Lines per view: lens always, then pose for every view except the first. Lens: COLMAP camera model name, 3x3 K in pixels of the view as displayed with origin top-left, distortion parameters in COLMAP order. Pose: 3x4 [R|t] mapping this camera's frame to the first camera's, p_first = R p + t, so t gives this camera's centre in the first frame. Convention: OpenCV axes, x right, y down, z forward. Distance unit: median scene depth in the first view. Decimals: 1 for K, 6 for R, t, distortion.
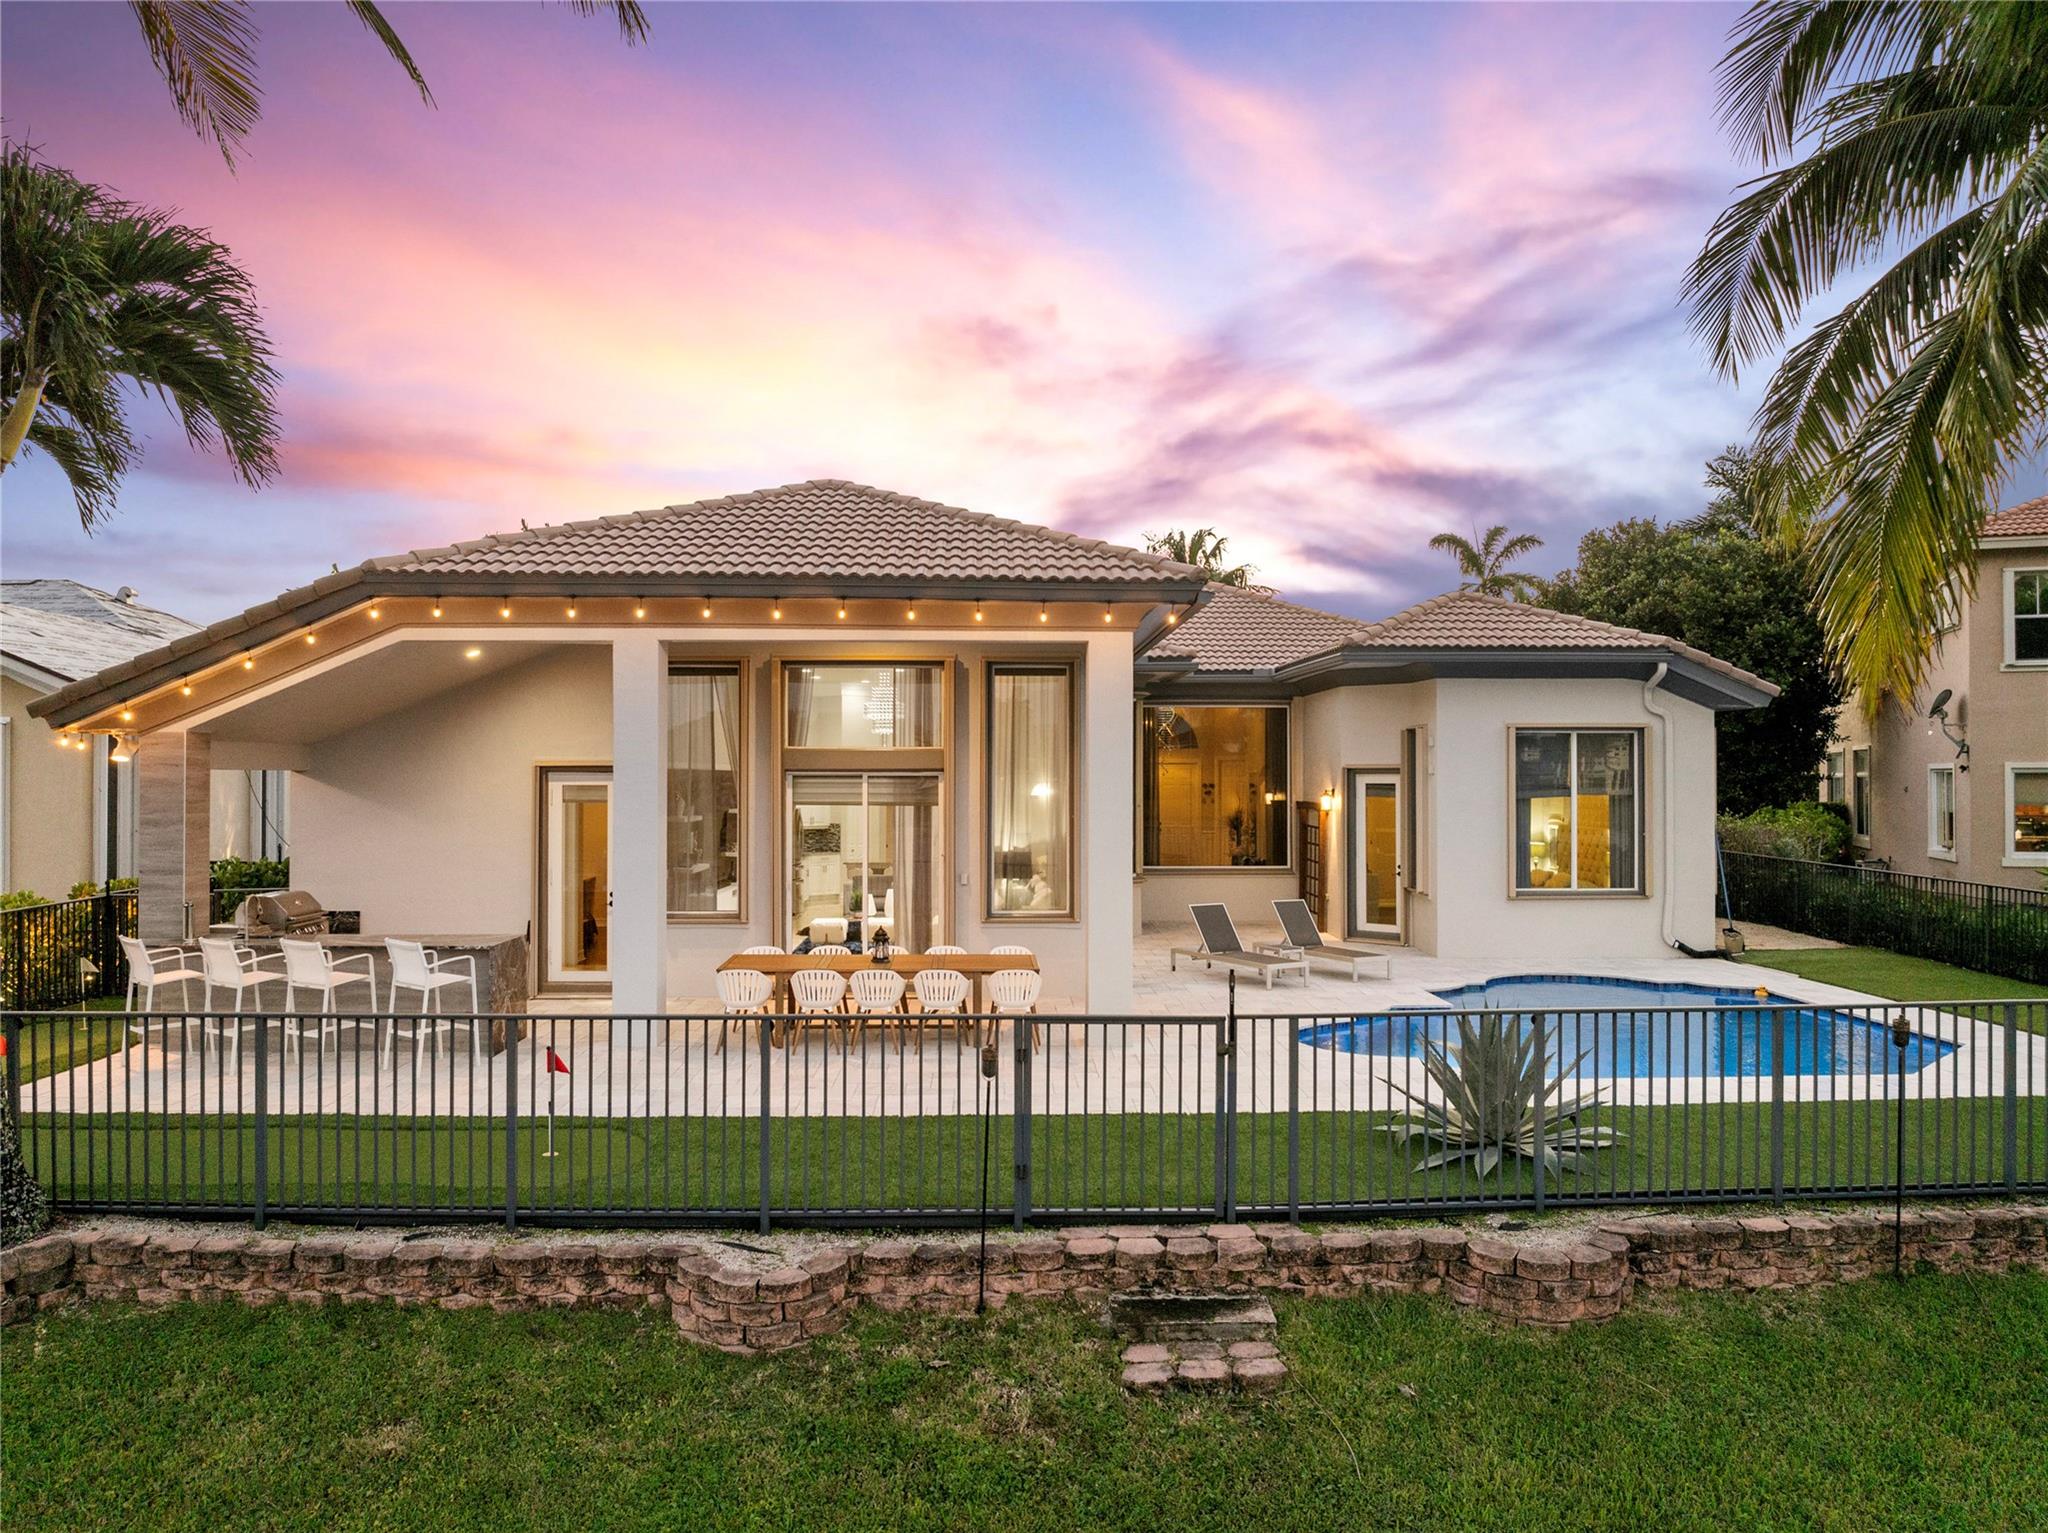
lens RADIAL K [[1530.7, 0, 1019.9], [0, 1530.7, 729.3], [0, 0, 1]] dist [-0.042318, -0.002231]
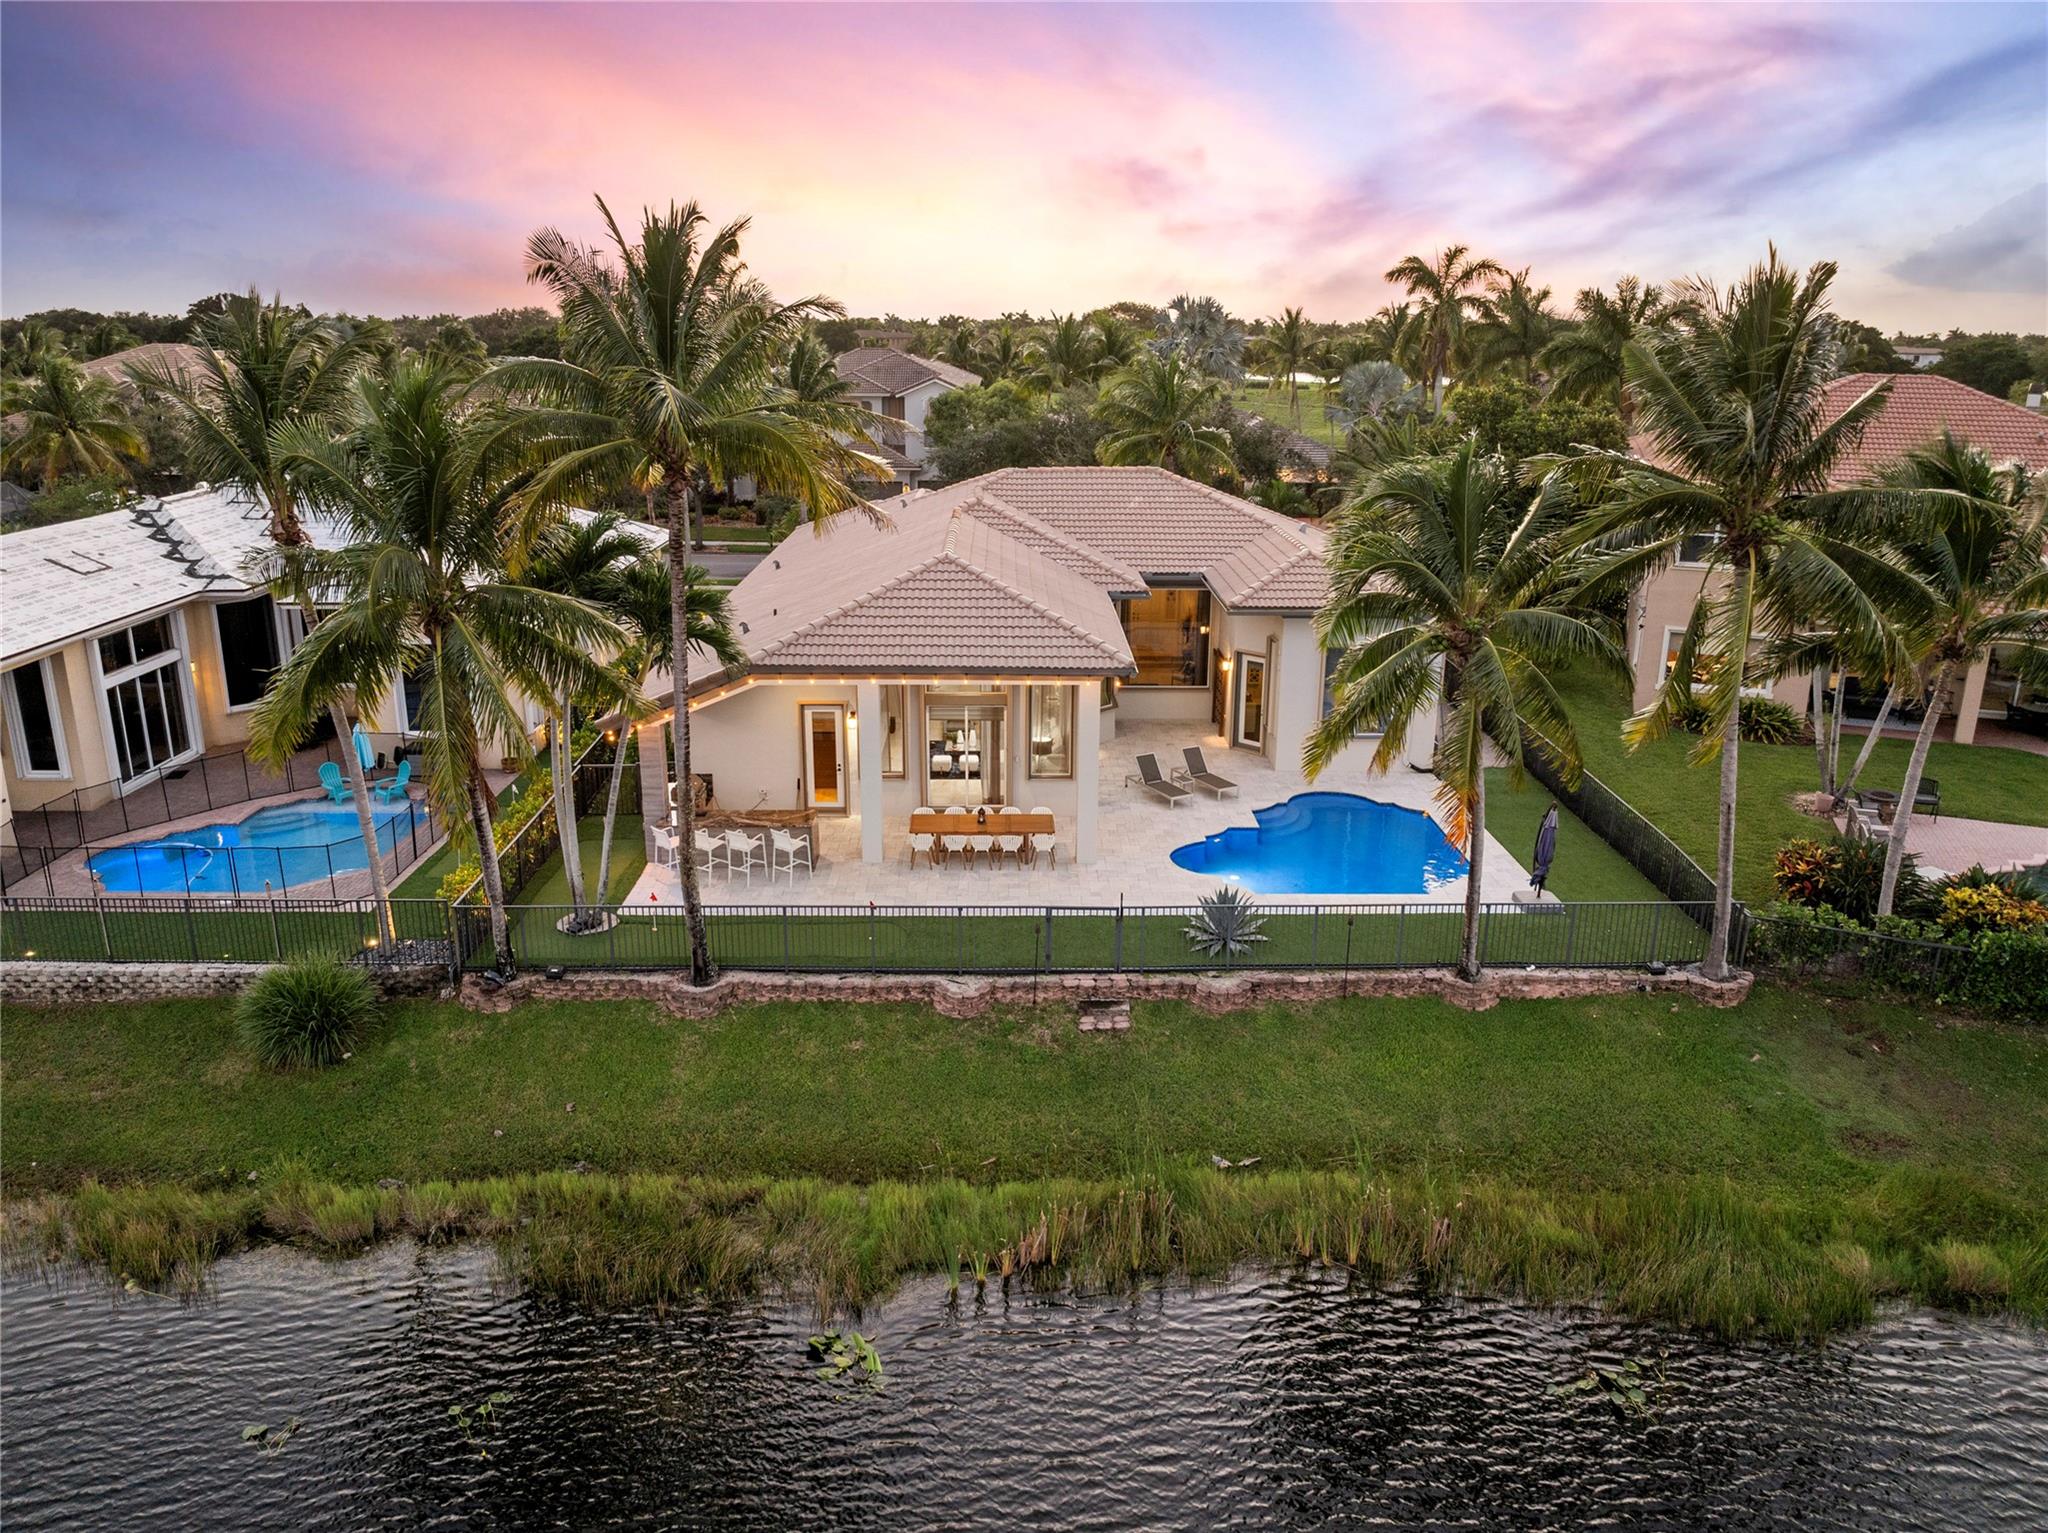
lens RADIAL K [[1530.7, 0, 1019.9], [0, 1530.7, 729.3], [0, 0, 1]] dist [-0.042318, -0.002231]
pose [[0.999930, 0.008464, -0.008254, -0.031379], [-0.005726, 0.957529, 0.288280, -0.943032], [0.010343, -0.288213, 0.957511, -1.630343]]
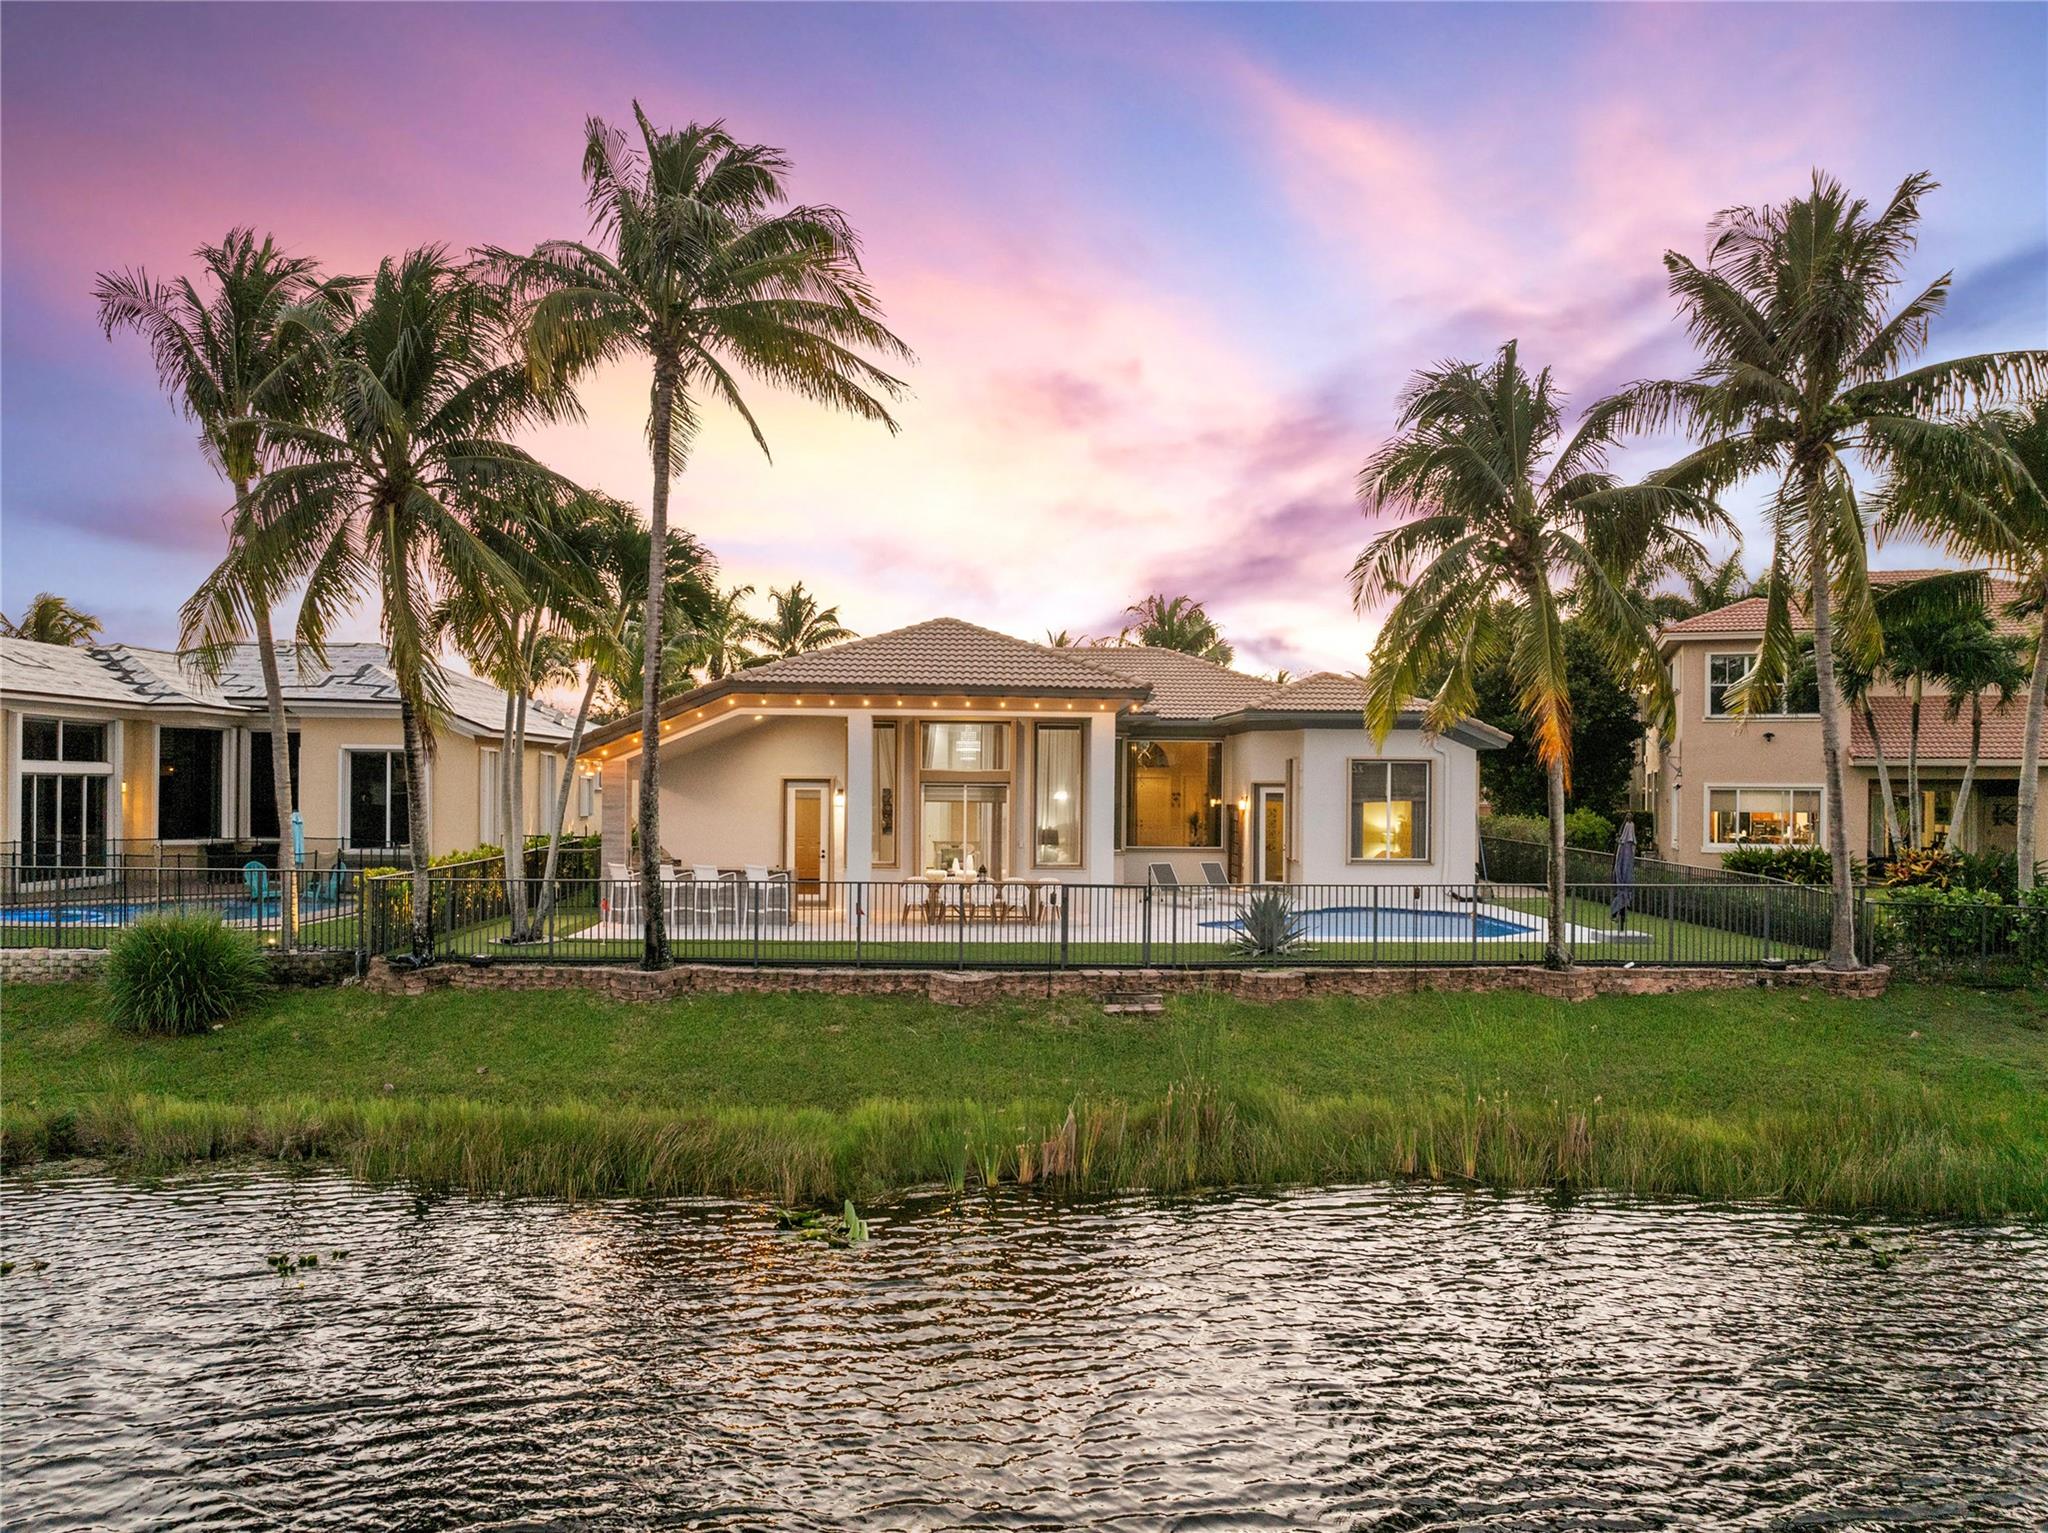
lens RADIAL K [[1530.7, 0, 1019.9], [0, 1530.7, 729.3], [0, 0, 1]] dist [-0.042318, -0.002231]
pose [[0.999961, 0.008784, 0.000156, -0.072541], [-0.008783, 0.999947, -0.005441, -0.048639], [-0.000203, 0.005439, 0.999985, -1.449520]]
